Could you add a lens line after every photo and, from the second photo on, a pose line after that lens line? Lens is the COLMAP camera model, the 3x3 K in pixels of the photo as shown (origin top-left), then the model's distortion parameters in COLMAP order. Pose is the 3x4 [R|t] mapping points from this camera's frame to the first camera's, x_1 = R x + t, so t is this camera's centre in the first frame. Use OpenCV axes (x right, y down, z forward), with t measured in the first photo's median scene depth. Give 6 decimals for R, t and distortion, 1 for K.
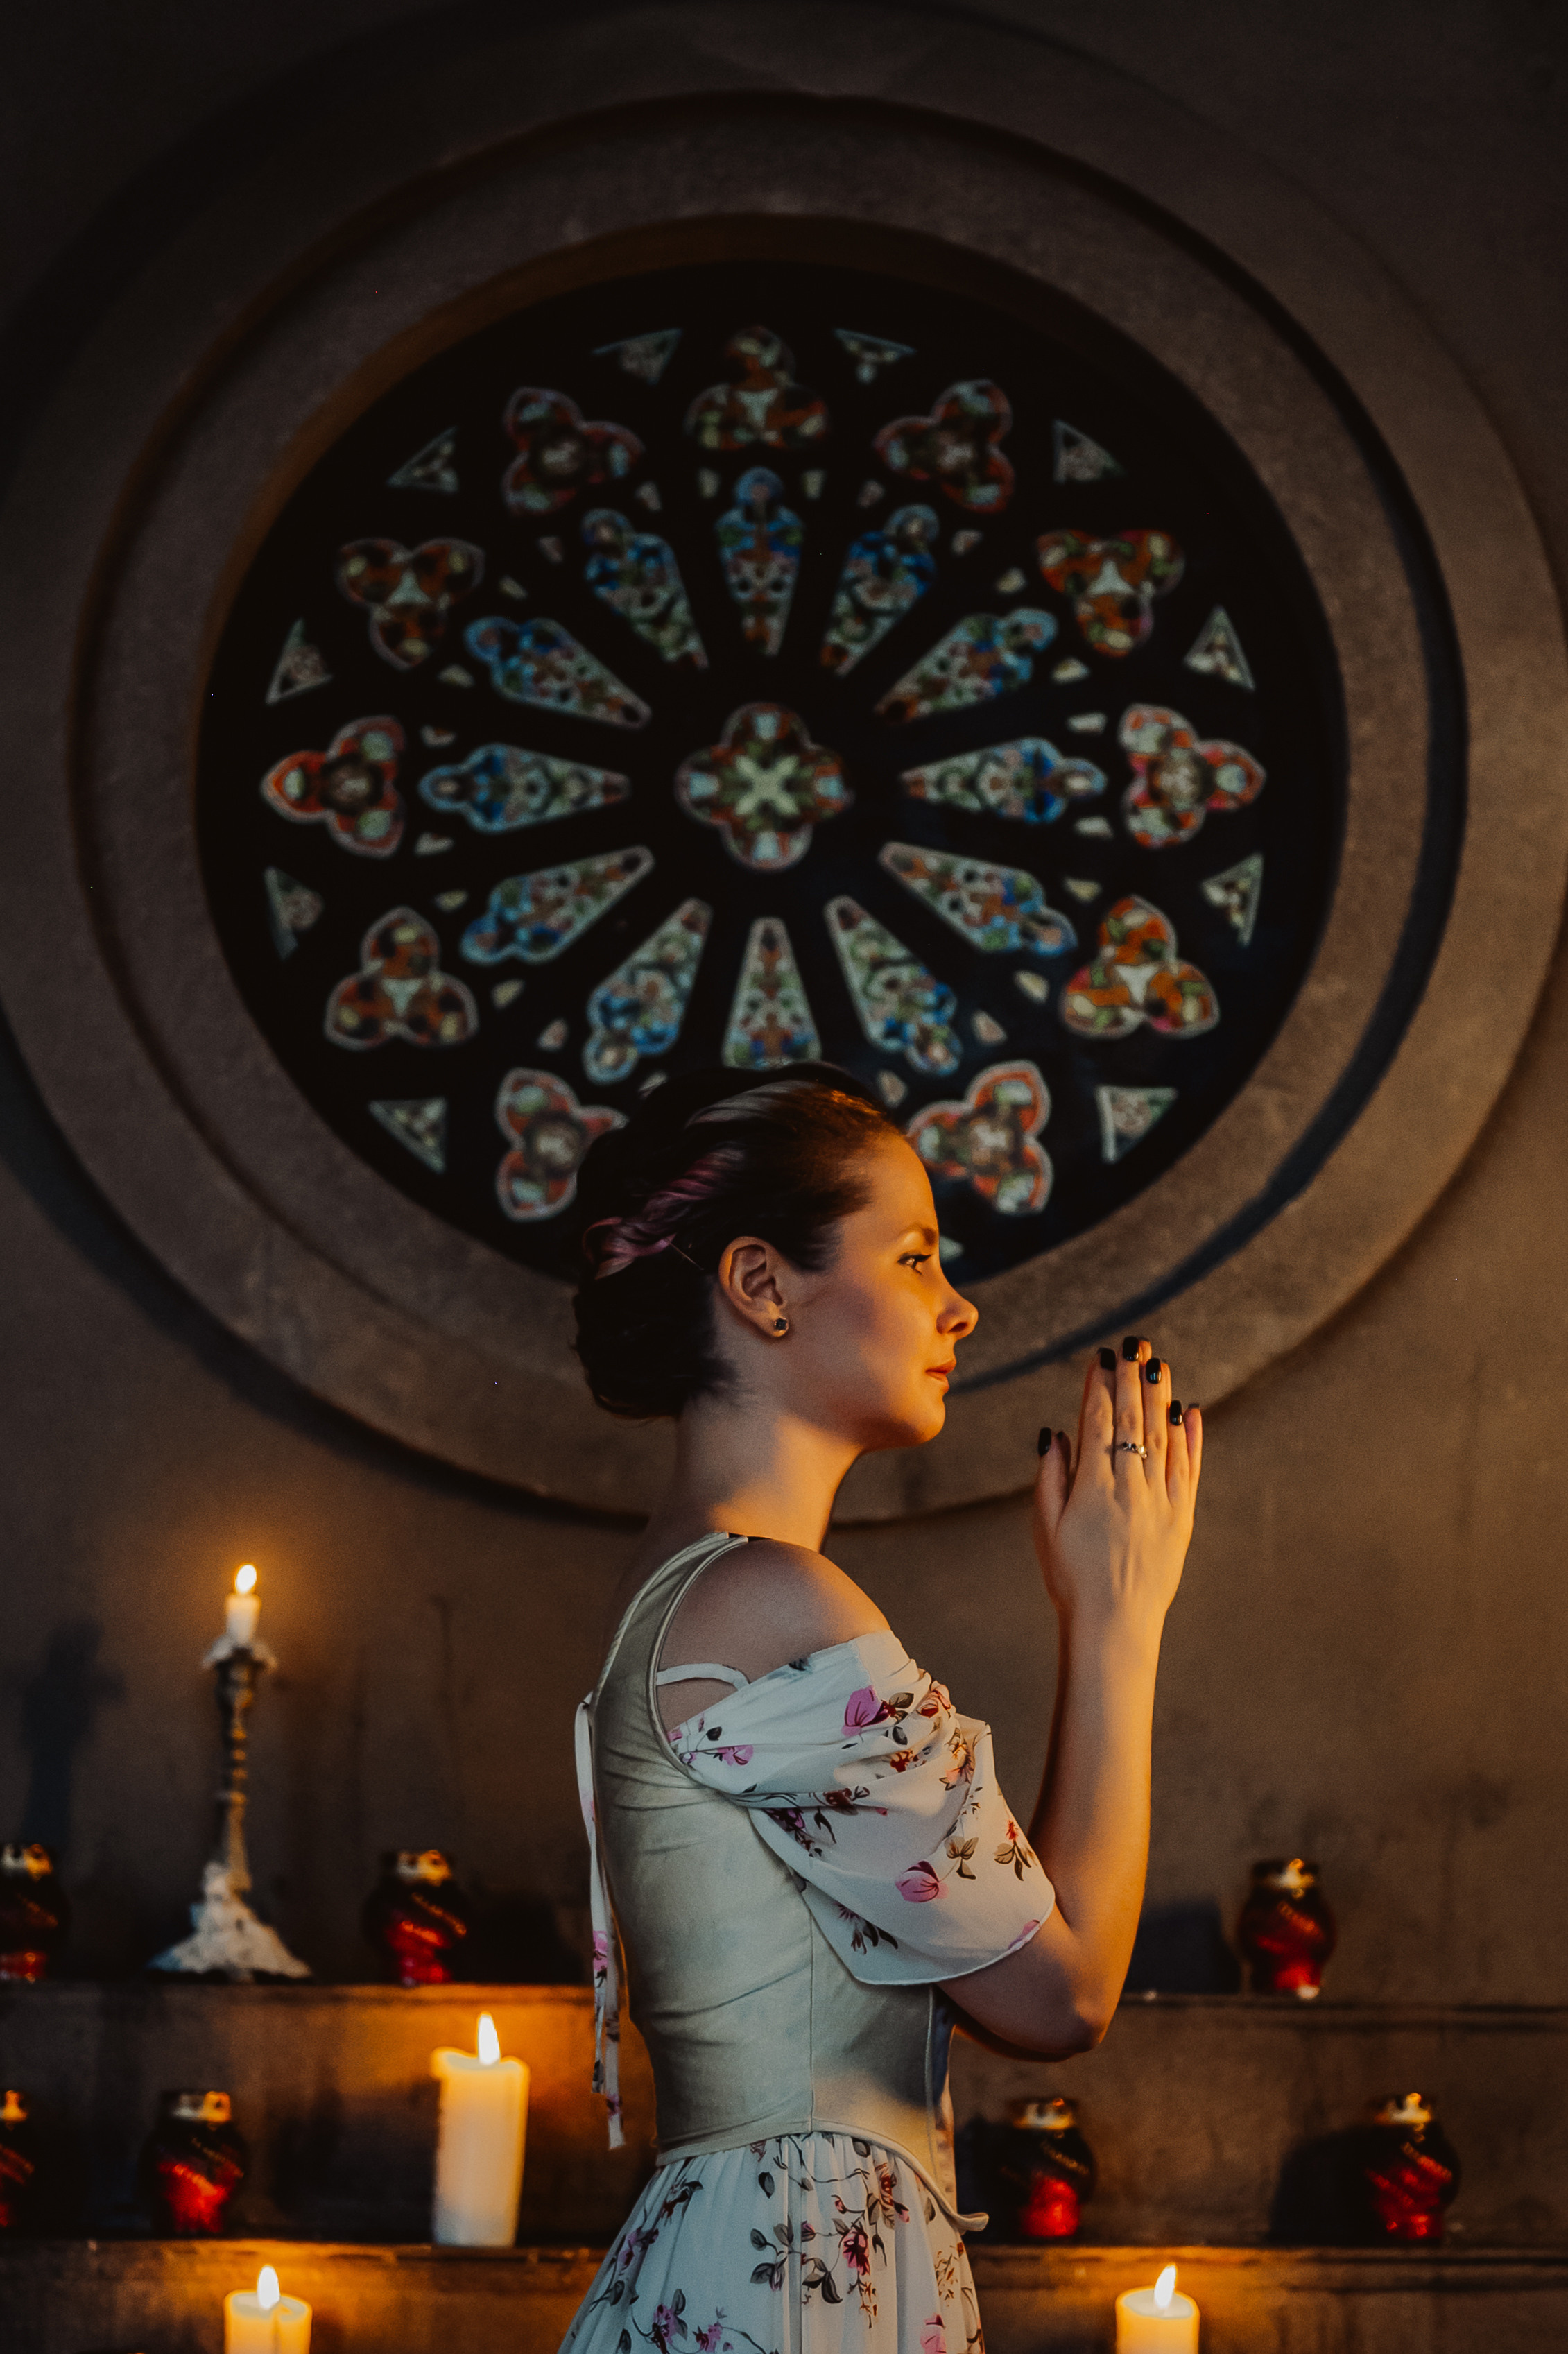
lens RADIAL K [[4002.4, 0, 788.0], [0, 4002.4, 1282.0], [0, 0, 1]] dist [-0.015590, 0.157473]
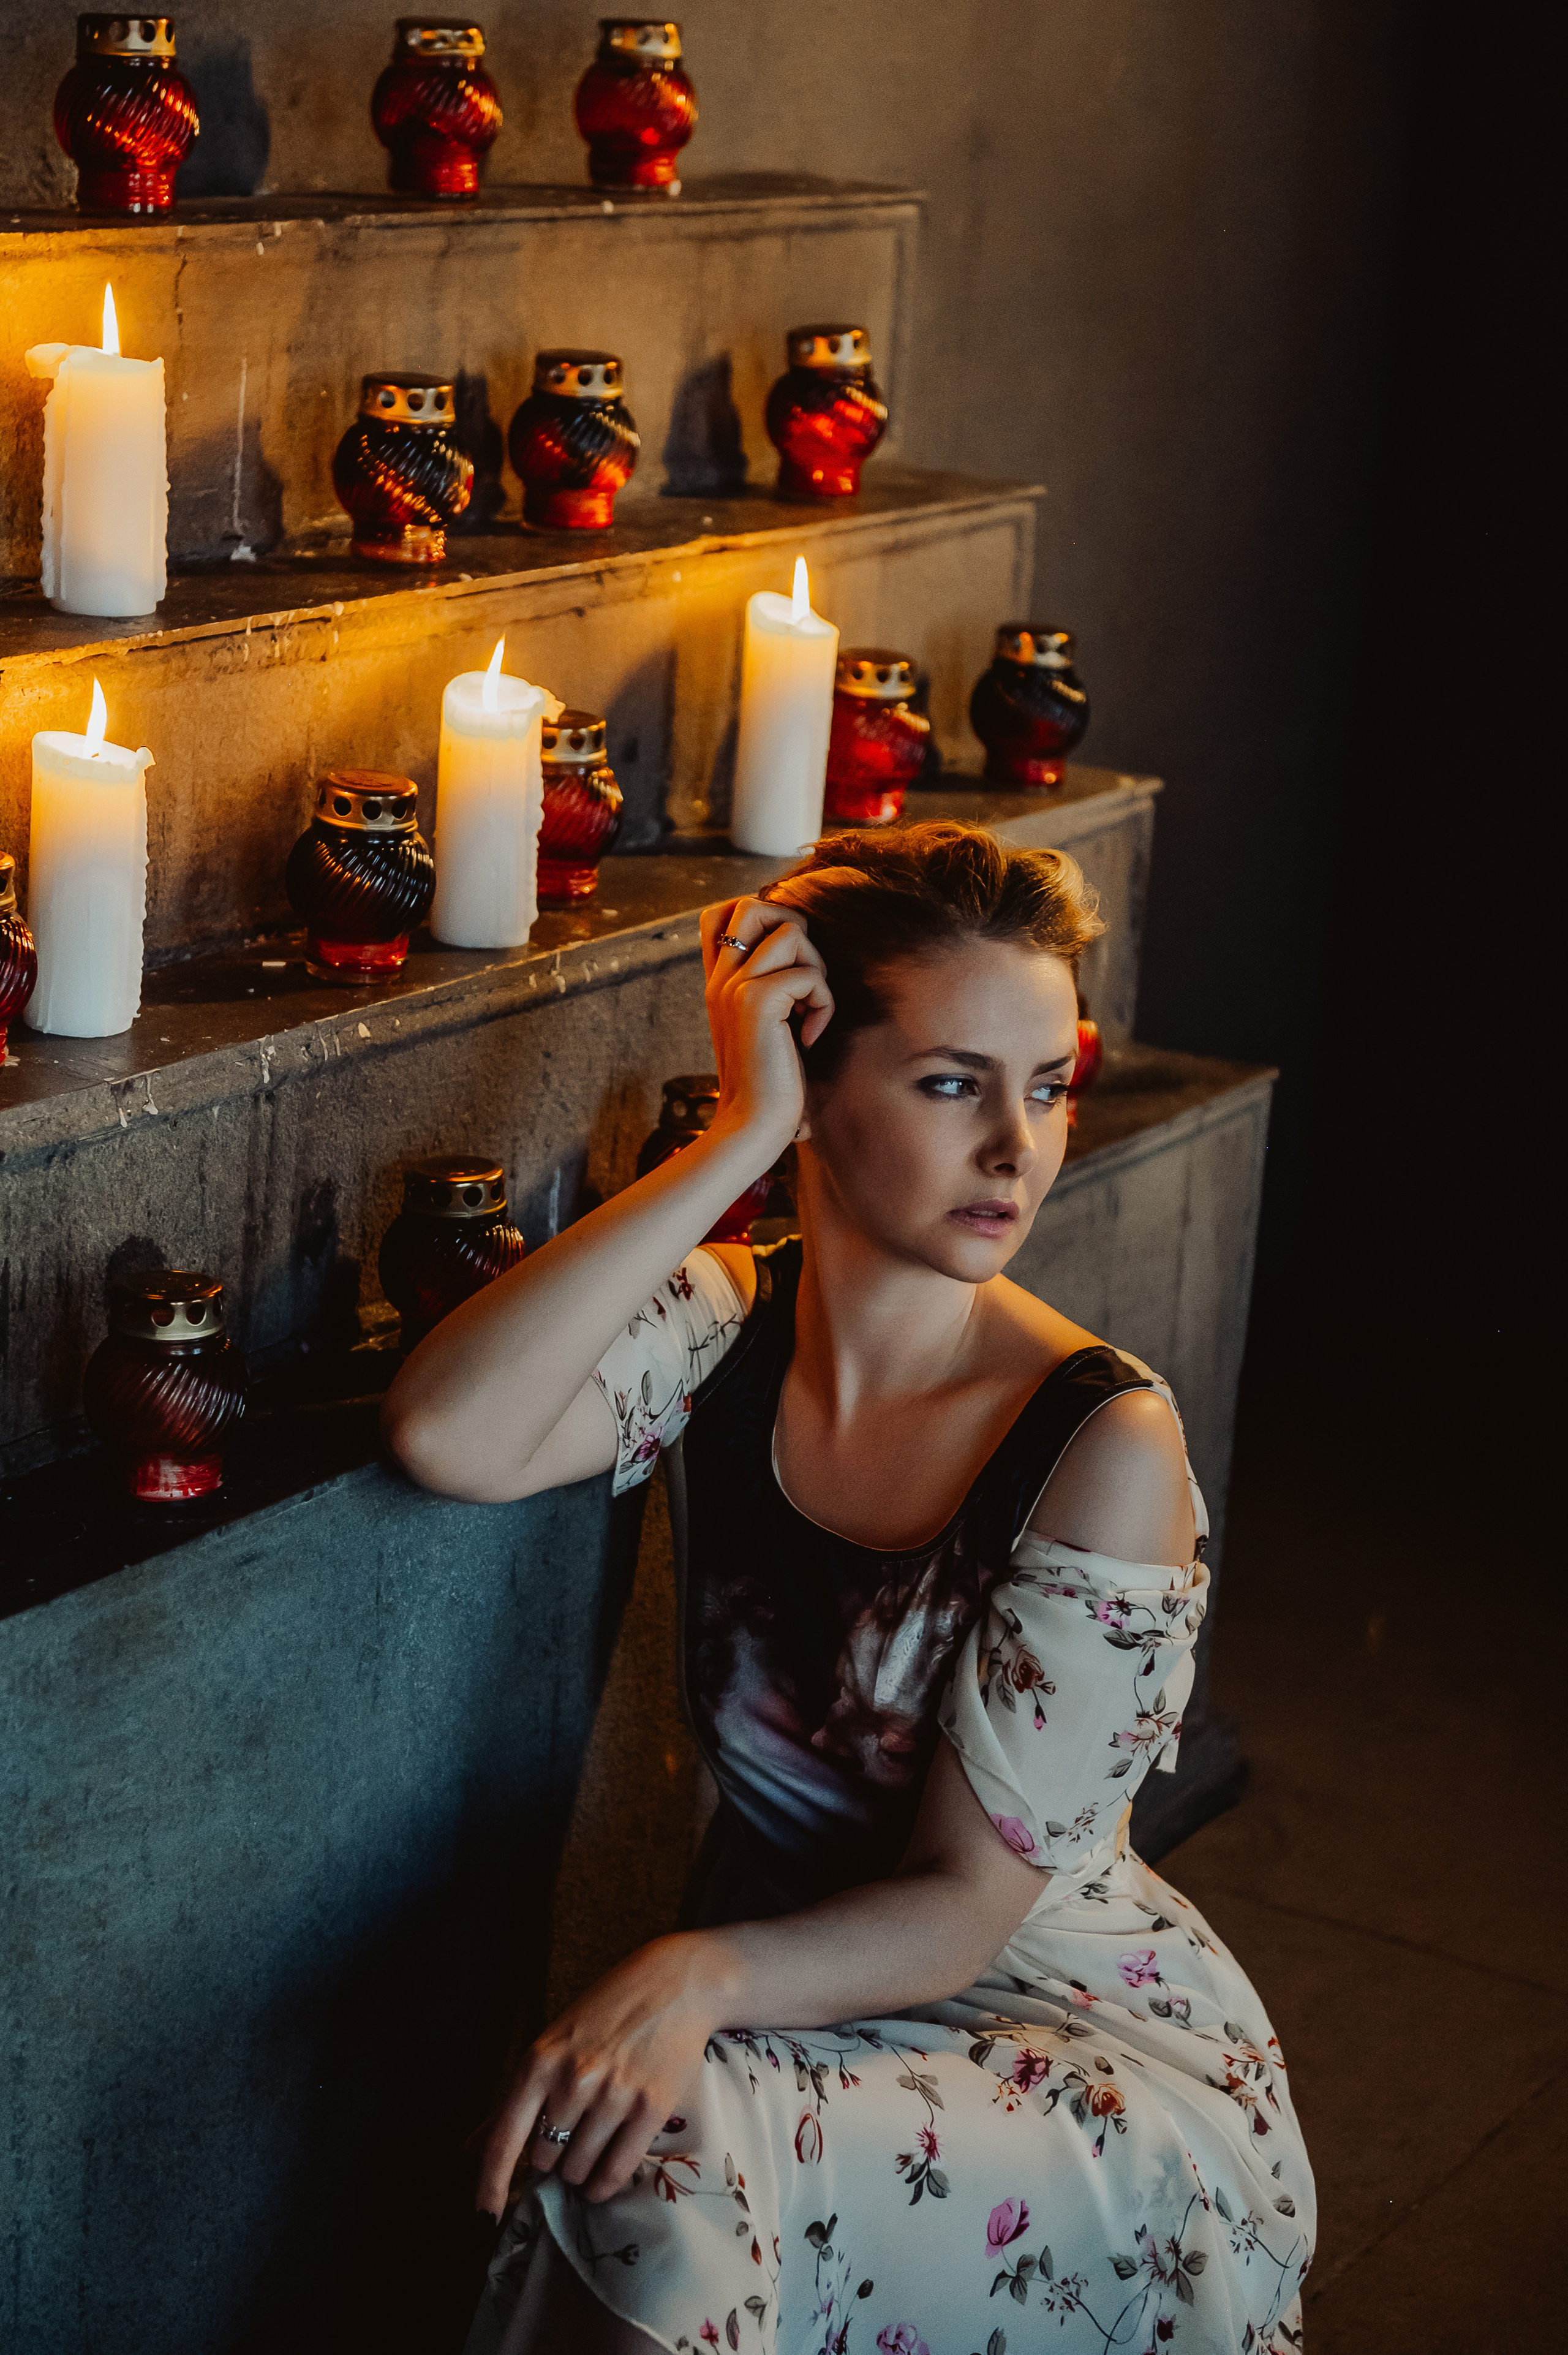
lens RADIAL K [[4546.1, 0, 784.0], [0, 4546.1, 1177.5], [0, 0, 1]] dist [0.038675, -0.007037]
pose [[0.568432, -0.202572, 0.797402, -0.562627], [-0.236277, 0.888191, 0.394067, -0.013037], [-0.788073, -0.412408, 0.457013, 0.416491]]
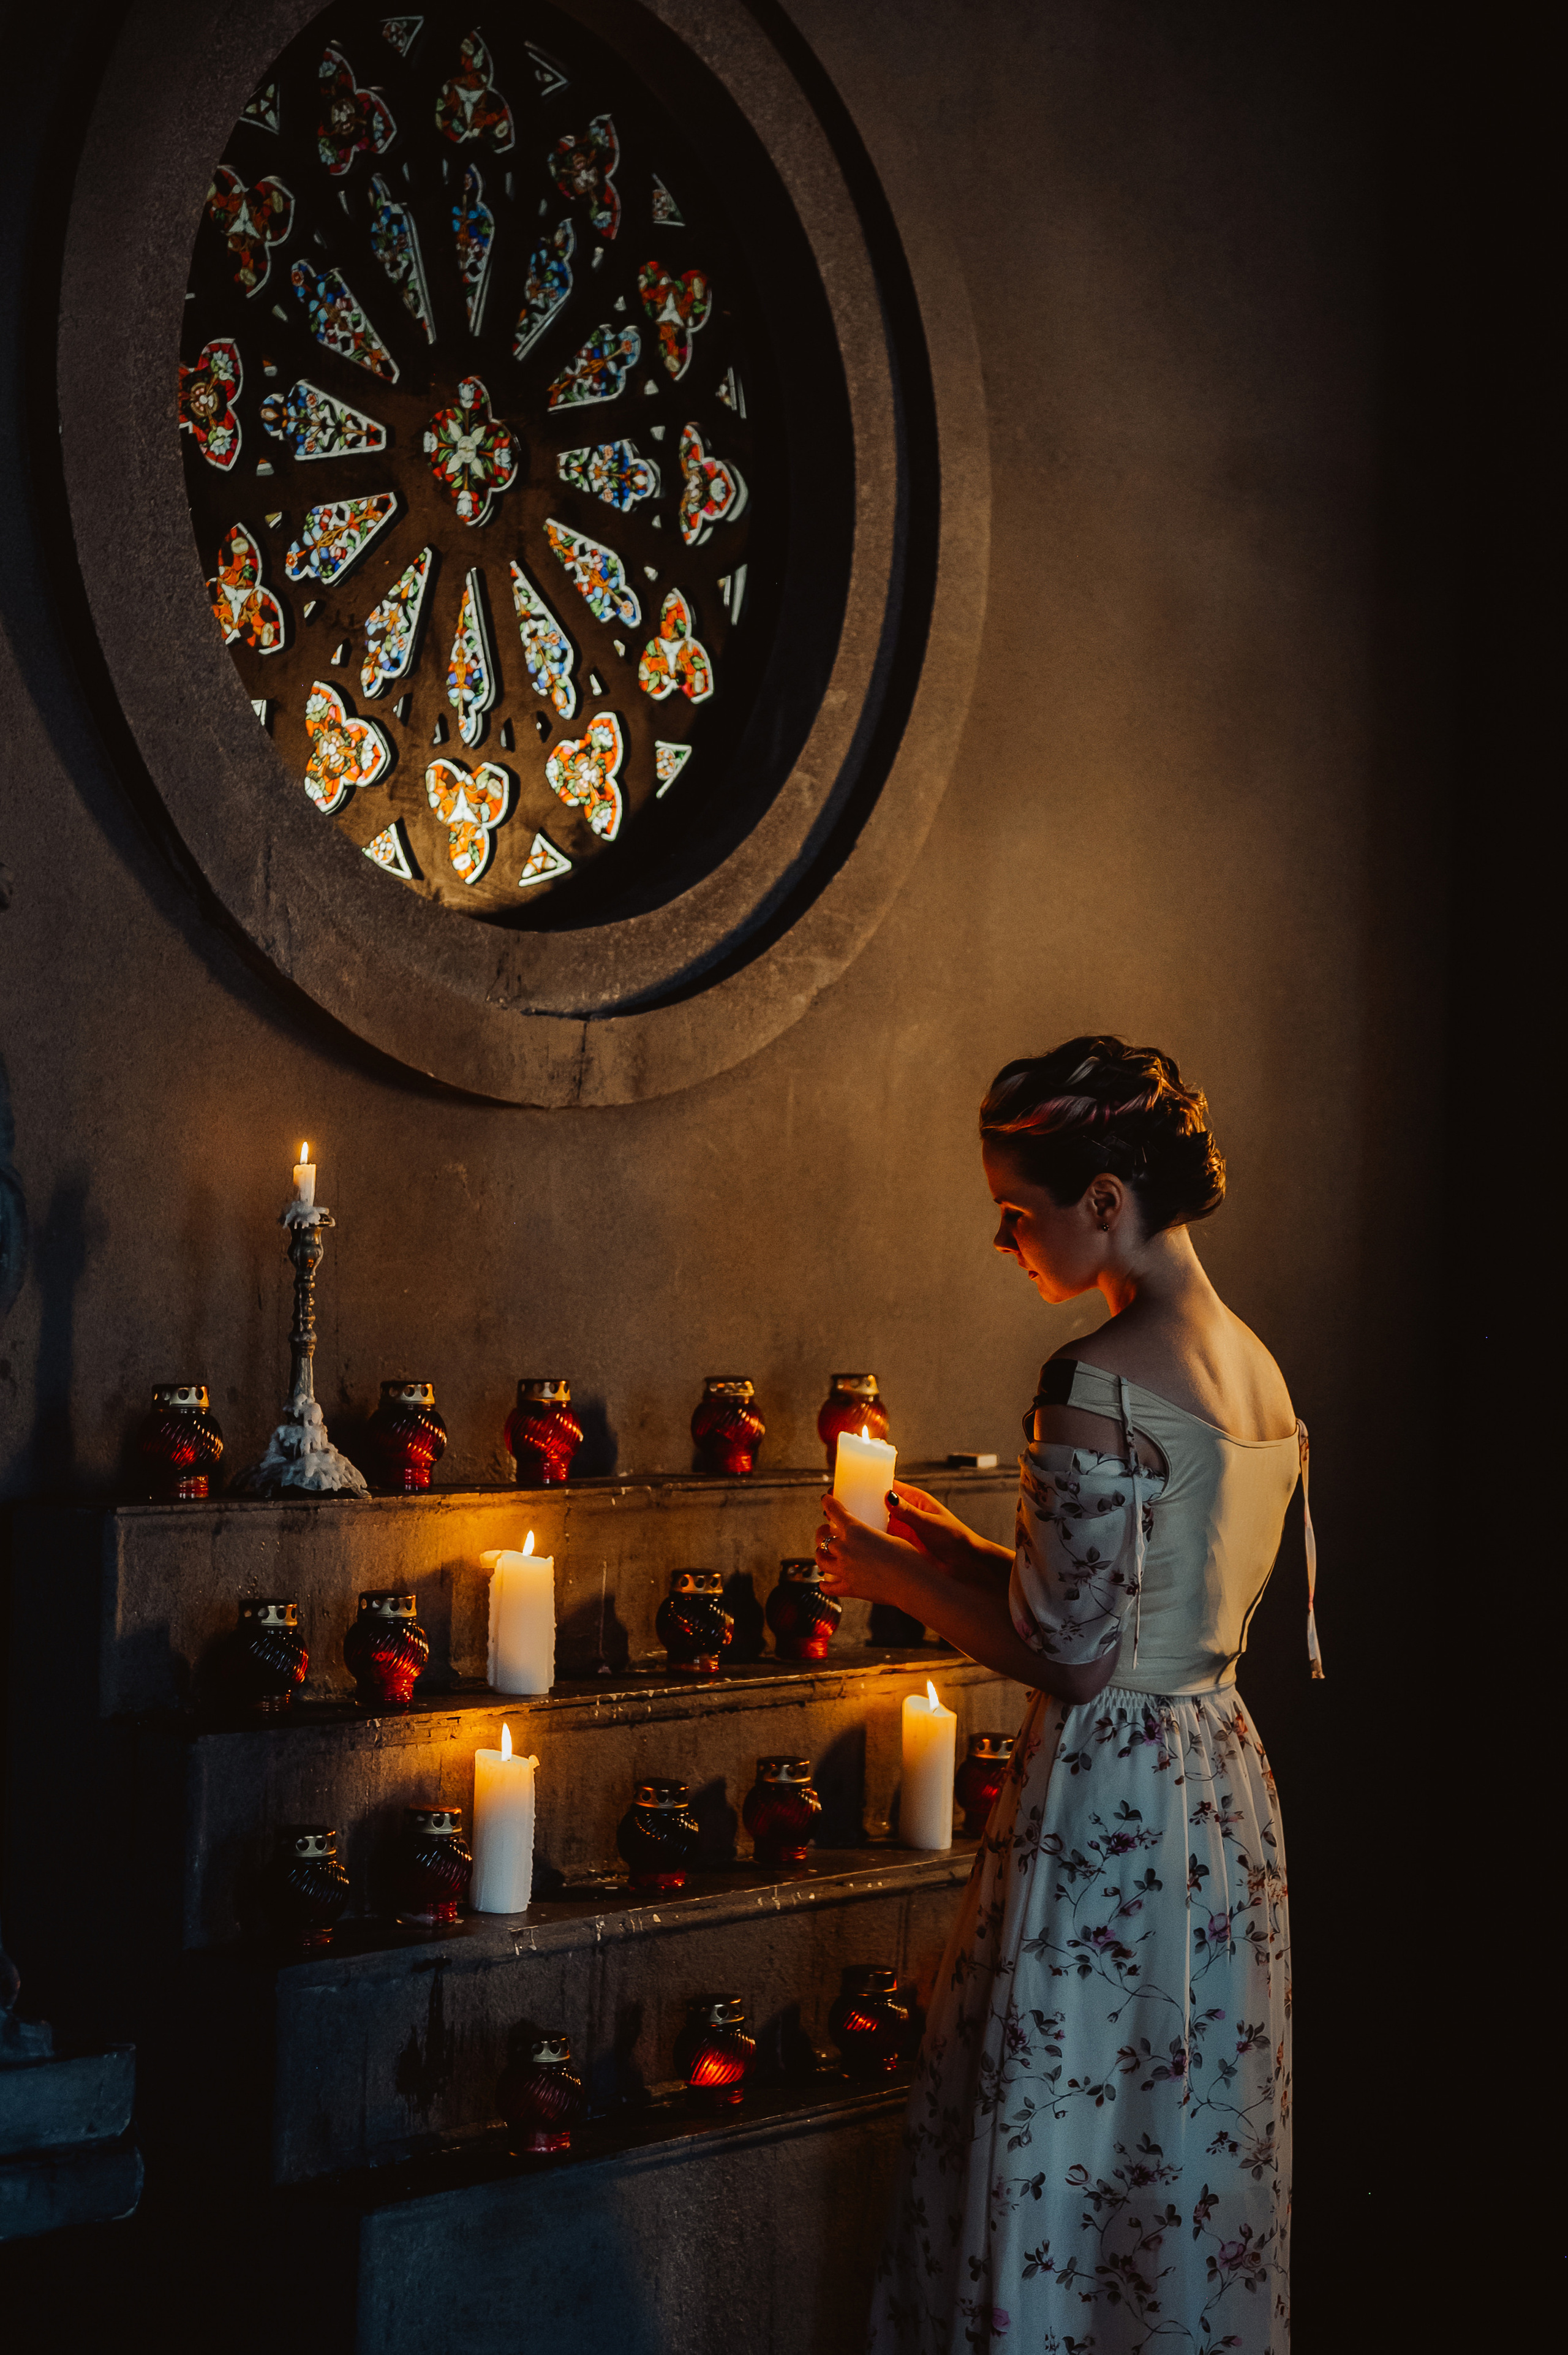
lens RADIAL K [[4314.4, 0, 714.9], [0, 4314.4, 1177.5], [0, 0, 1]] dist [-0.001016, -0.235208]
pose [[0.677616, 0.015632, 0.735250, -0.892323], [-0.179534, 0.973041, 0.144773, -0.113327], [-0.713165, -0.230103, 0.662155, 0.058189]]
